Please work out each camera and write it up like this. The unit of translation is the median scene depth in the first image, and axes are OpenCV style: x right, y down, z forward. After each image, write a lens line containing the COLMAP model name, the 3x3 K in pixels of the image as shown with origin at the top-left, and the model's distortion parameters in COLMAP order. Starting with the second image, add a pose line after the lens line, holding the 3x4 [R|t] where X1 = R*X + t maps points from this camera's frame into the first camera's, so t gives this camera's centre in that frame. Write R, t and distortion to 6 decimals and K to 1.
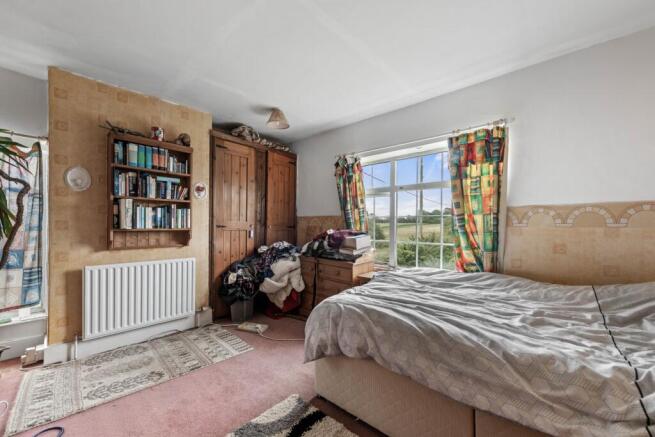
lens RADIAL K [[263.2, 0, 324.3], [0, 263.2, 221.8], [0, 0, 1]] dist [0.001712, -0.000175]
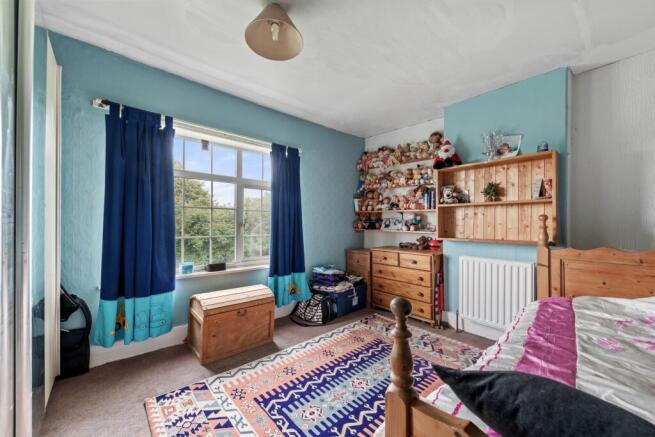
lens RADIAL K [[263.2, 0, 324.3], [0, 263.2, 221.8], [0, 0, 1]] dist [0.001712, -0.000175]
pose [[0.066601, -0.004717, 0.997769, -0.602921], [-0.011791, 0.999915, 0.005514, 0.005614], [-0.997710, -0.012132, 0.066540, 0.661106]]
